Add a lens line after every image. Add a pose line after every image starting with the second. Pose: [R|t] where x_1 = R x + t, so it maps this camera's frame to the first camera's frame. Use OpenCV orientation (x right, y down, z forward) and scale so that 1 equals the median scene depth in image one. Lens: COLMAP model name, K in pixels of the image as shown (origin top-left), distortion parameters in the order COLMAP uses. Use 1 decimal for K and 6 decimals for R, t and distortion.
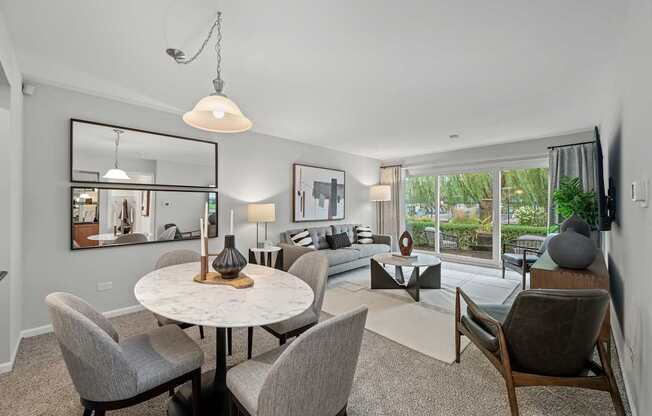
lens RADIAL K [[262.0, 0, 325.7], [0, 262.0, 201.1], [0, 0, 1]] dist [-0.000676, 0.000173]
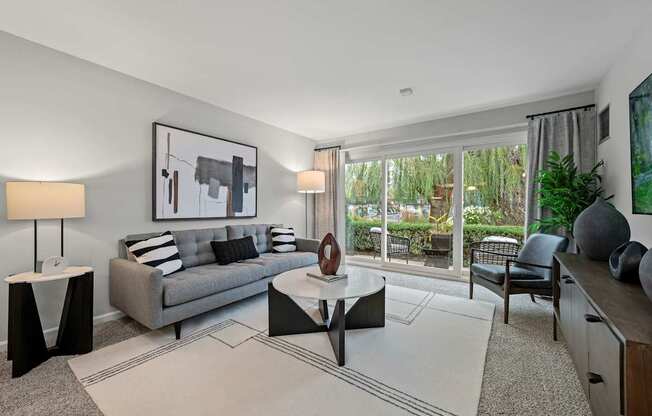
lens RADIAL K [[262.0, 0, 322.2], [0, 262.0, 207.6], [0, 0, 1]] dist [-0.000676, 0.000173]
pose [[0.988112, 0.000277, 0.153734, 0.159986], [-0.002751, 0.999870, 0.015885, 0.037987], [-0.153710, -0.016119, 0.987985, 0.336653]]
